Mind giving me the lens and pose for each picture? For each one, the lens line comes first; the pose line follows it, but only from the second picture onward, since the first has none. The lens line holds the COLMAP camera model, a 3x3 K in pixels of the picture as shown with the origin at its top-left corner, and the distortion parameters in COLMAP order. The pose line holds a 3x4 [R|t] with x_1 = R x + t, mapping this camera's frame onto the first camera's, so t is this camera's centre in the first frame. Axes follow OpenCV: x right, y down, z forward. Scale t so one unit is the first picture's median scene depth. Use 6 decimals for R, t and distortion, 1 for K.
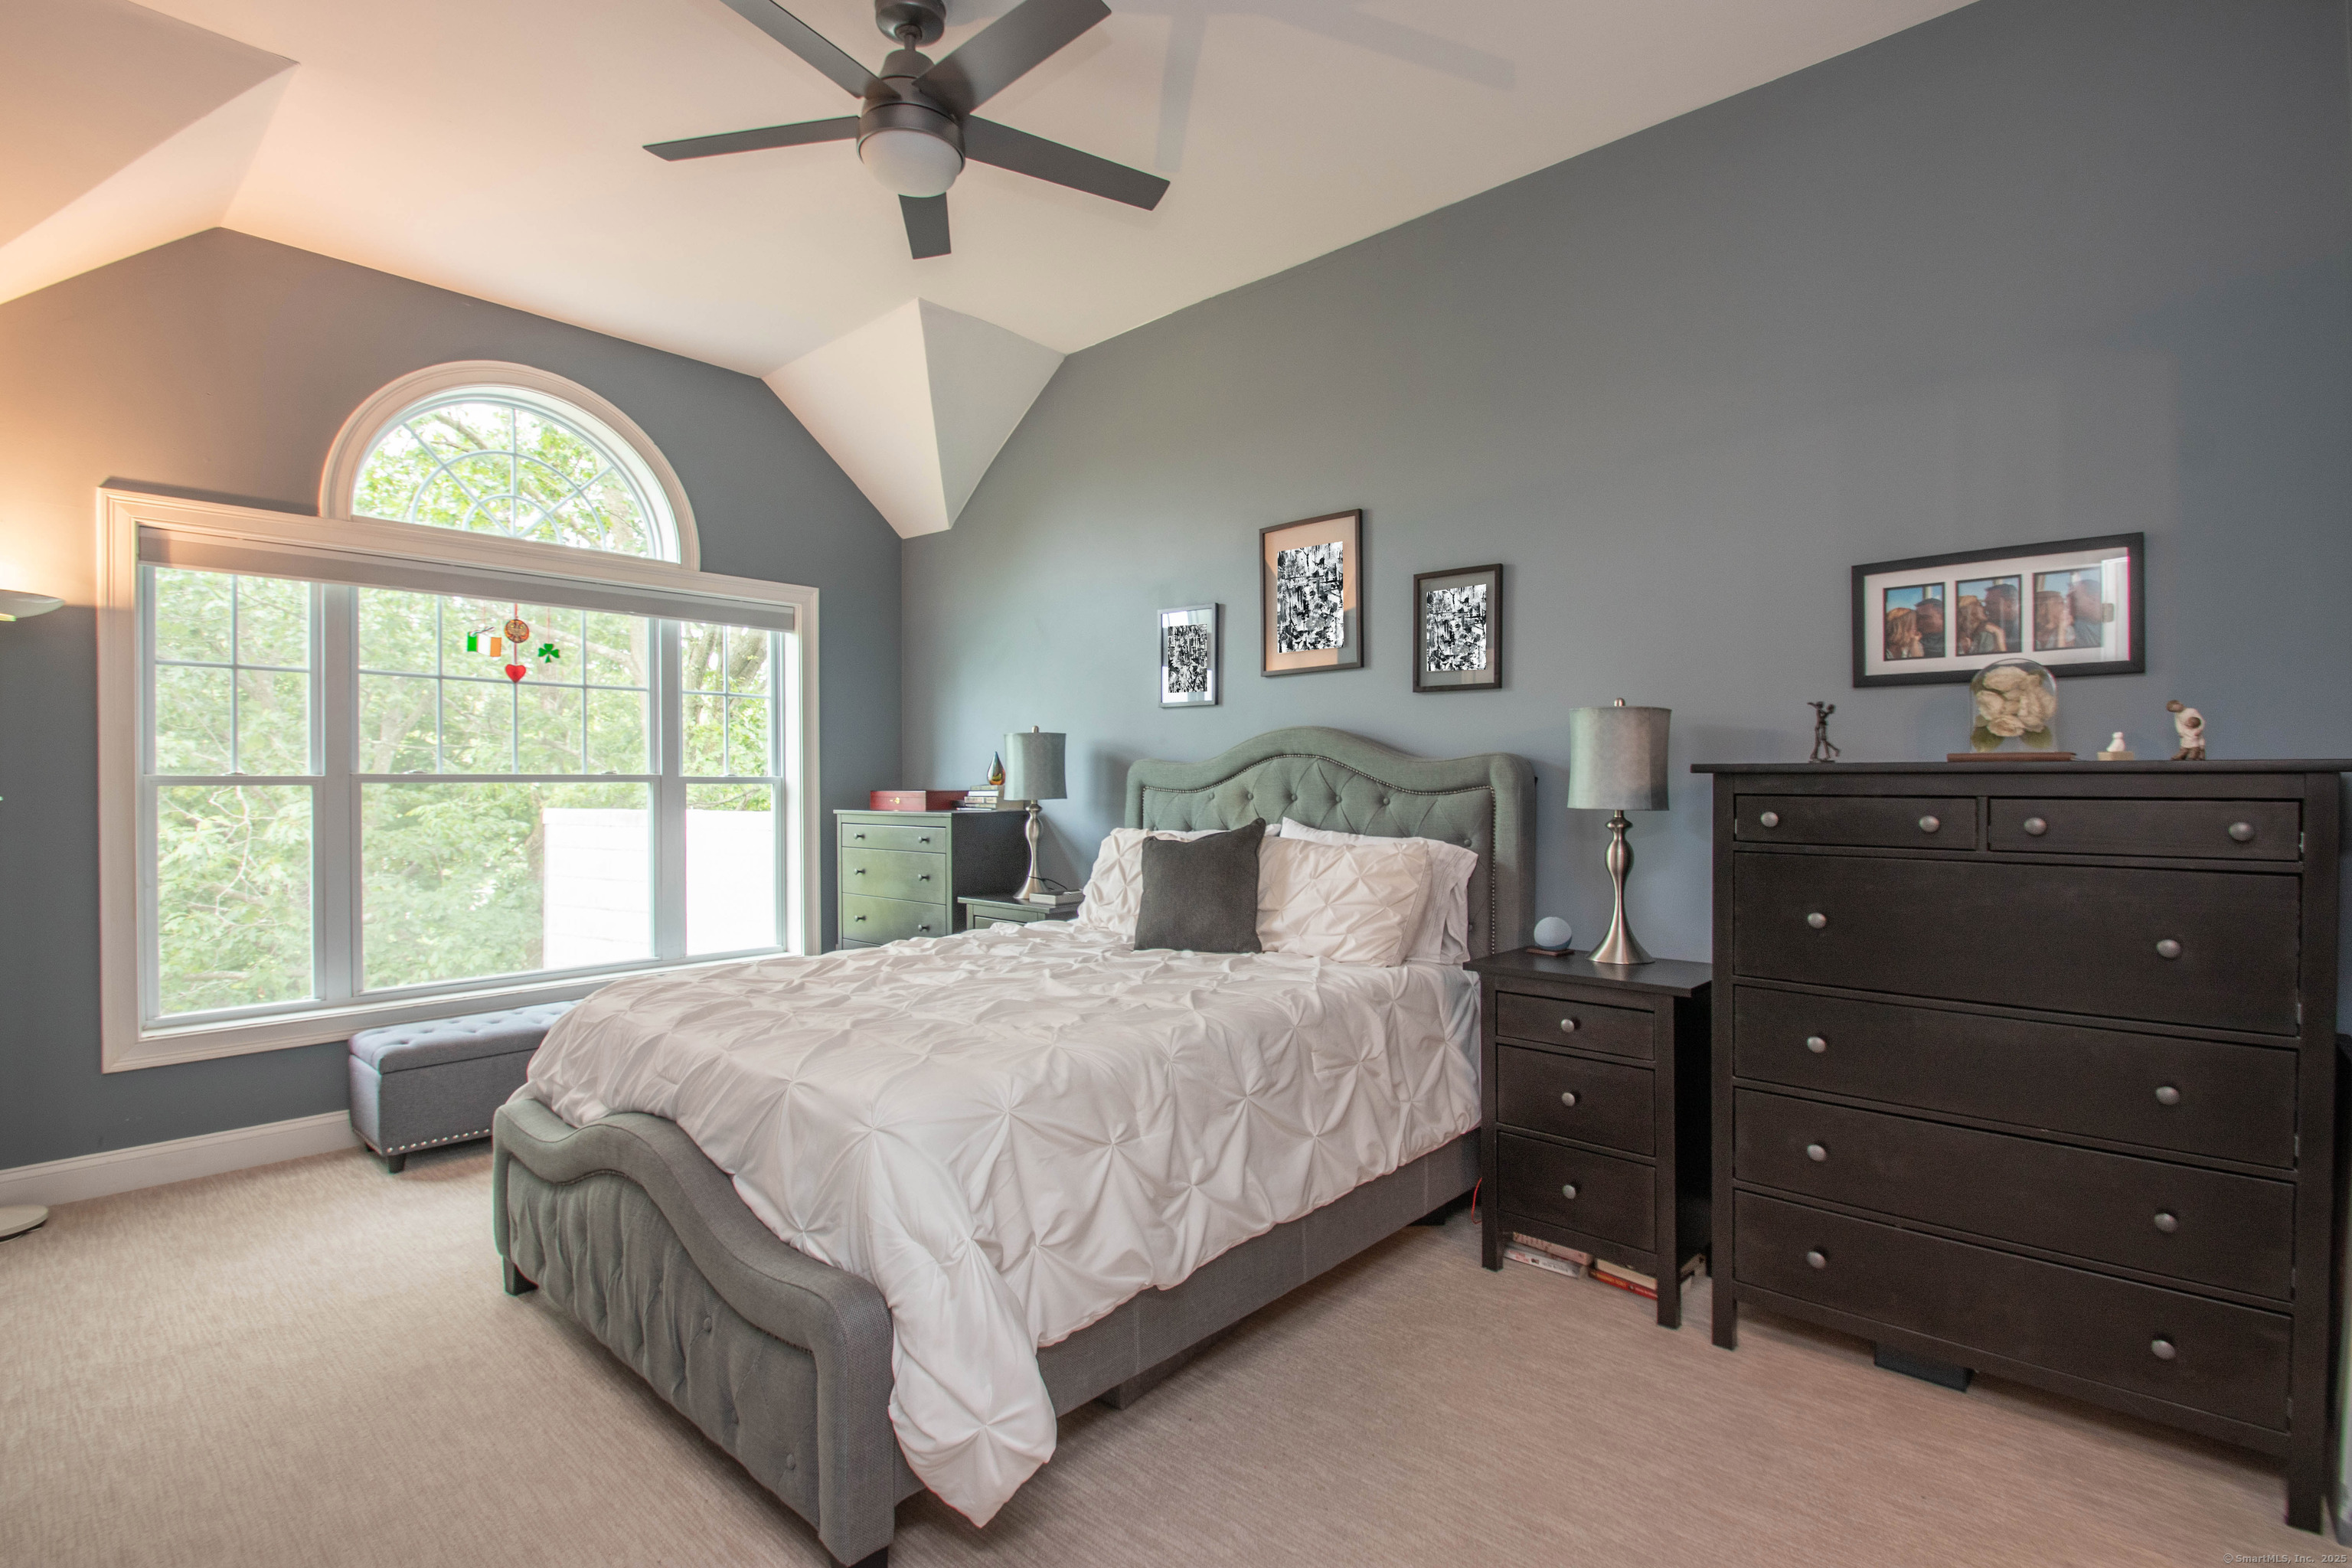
lens RADIAL K [[1105.2, 0, 1176.6], [0, 1105.2, 774.9], [0, 0, 1]] dist [-0.000137, -0.009998]
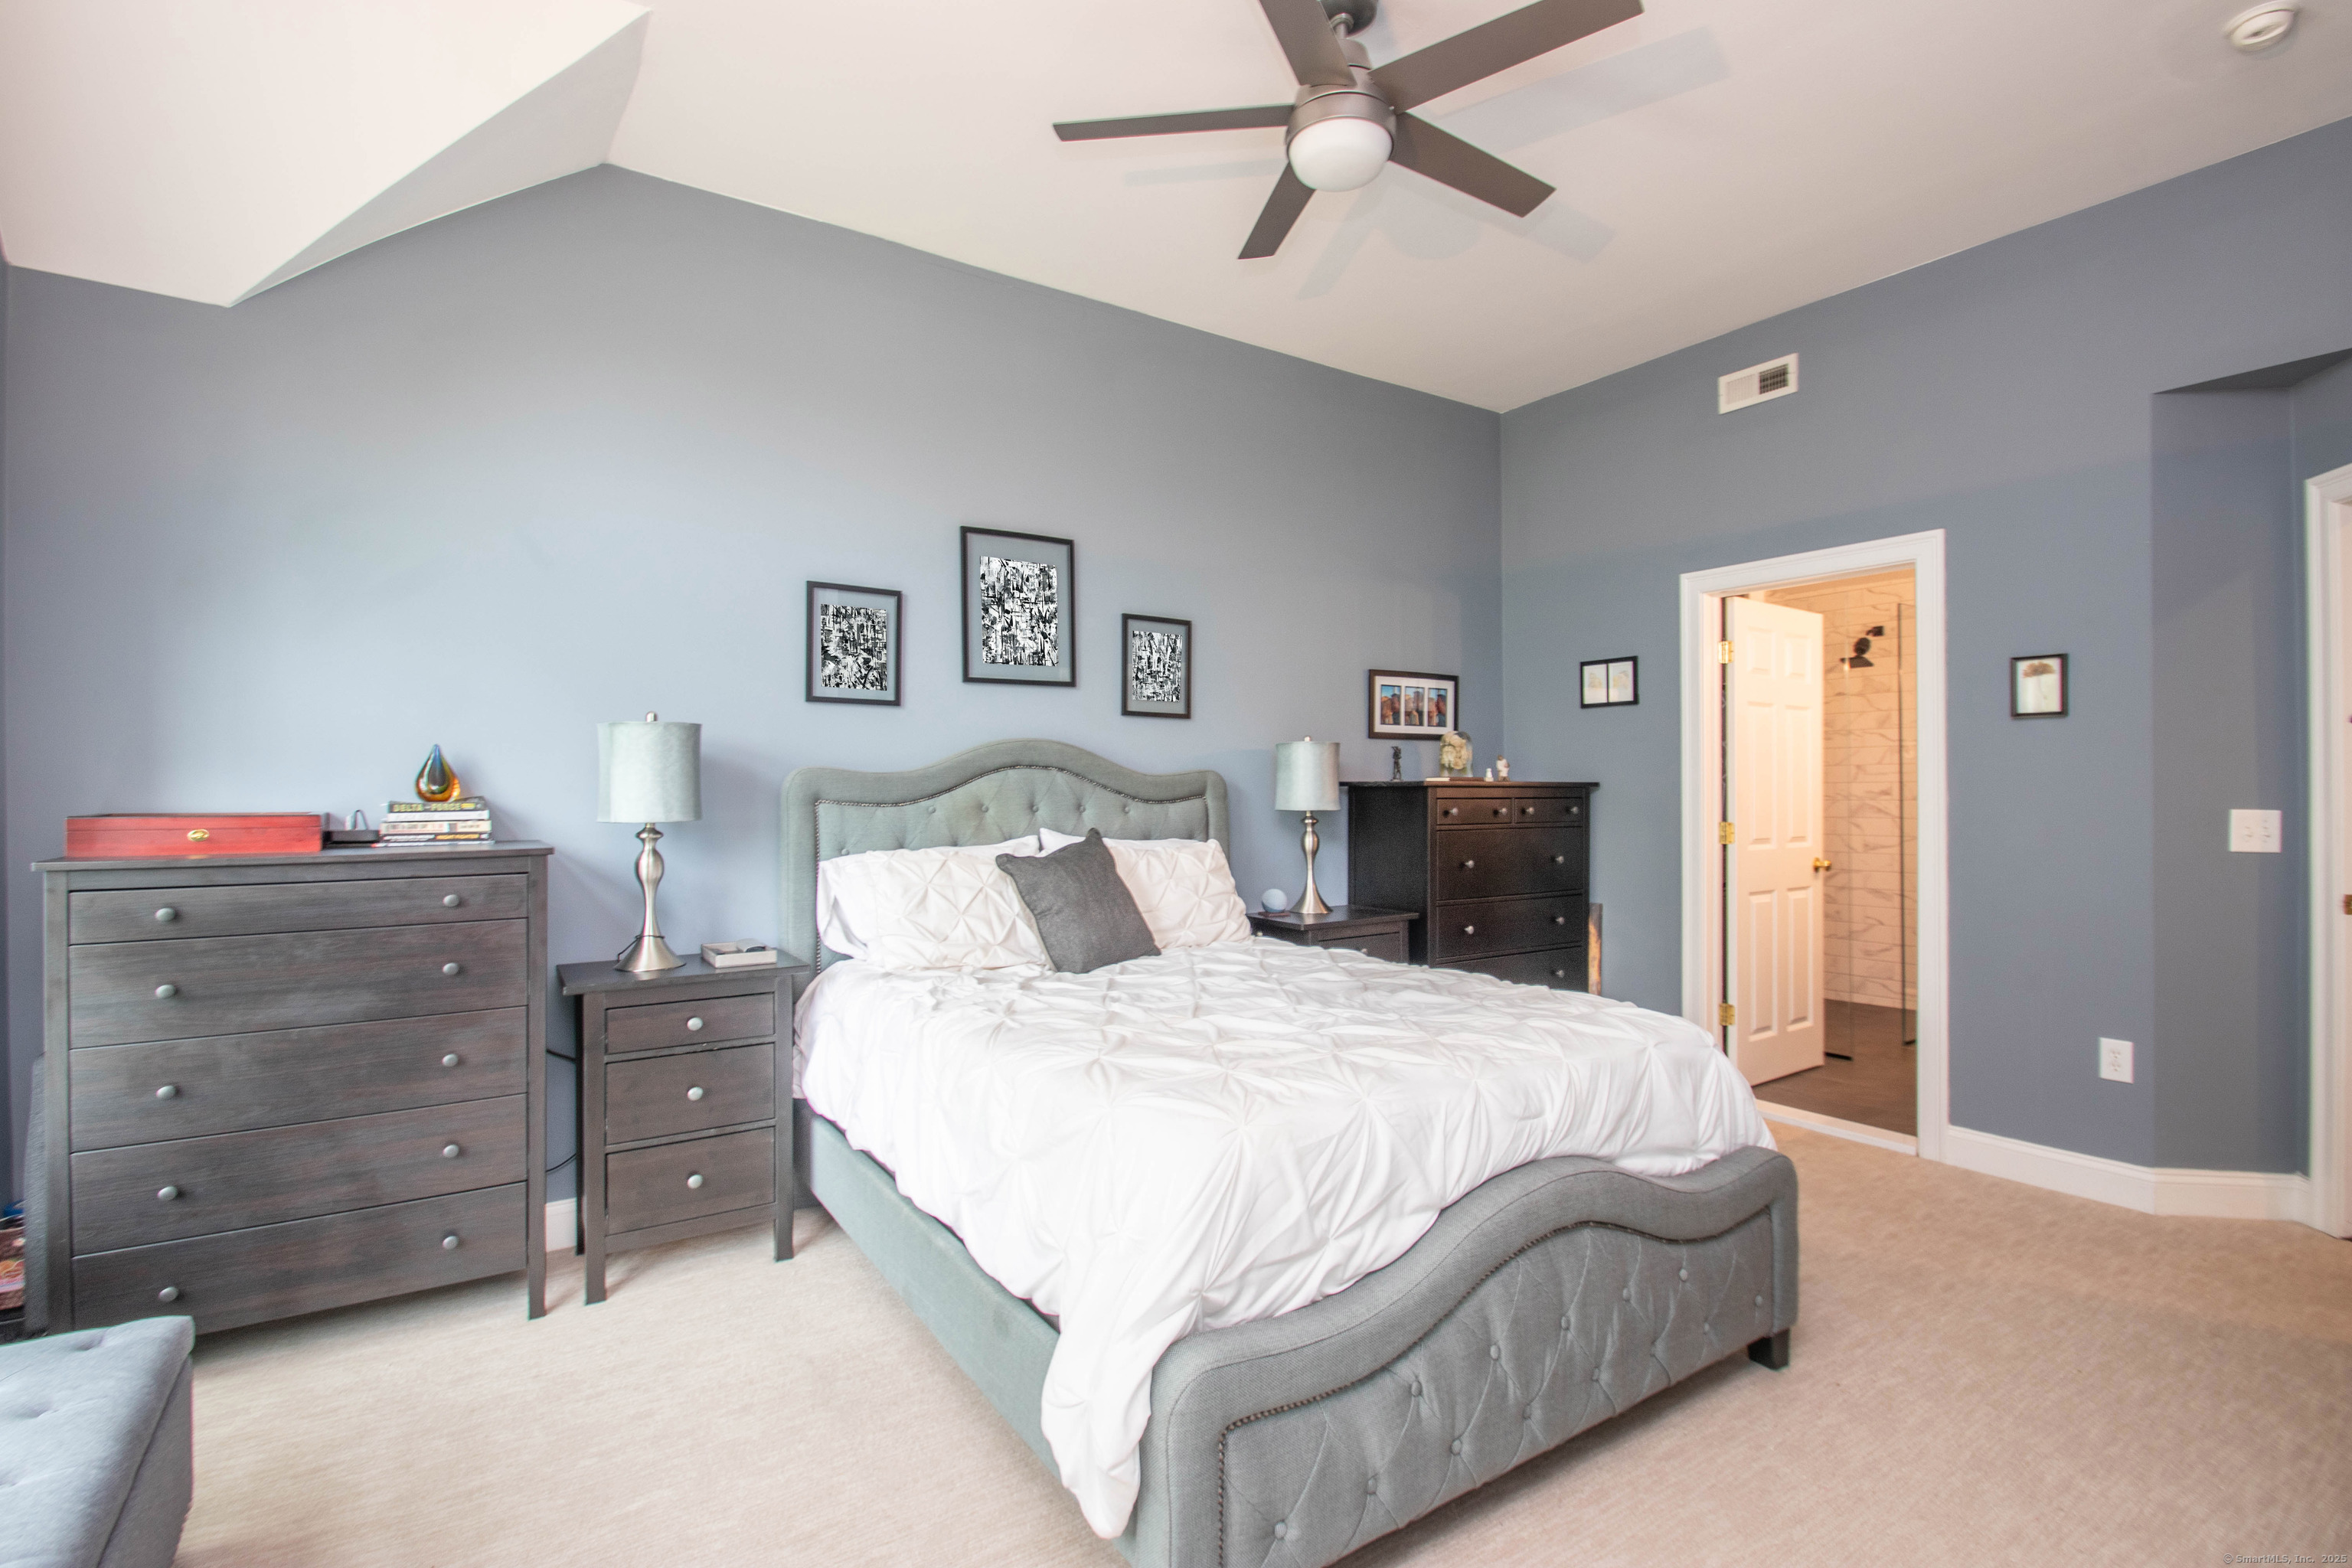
lens RADIAL K [[1105.2, 0, 1162.2], [0, 1105.2, 787.5], [0, 0, 1]] dist [-0.000137, -0.009998]
pose [[0.238315, -0.001156, 0.971187, -0.841433], [-0.005027, 0.999984, 0.002424, -0.001752], [-0.971175, -0.005460, 0.238305, 0.637819]]
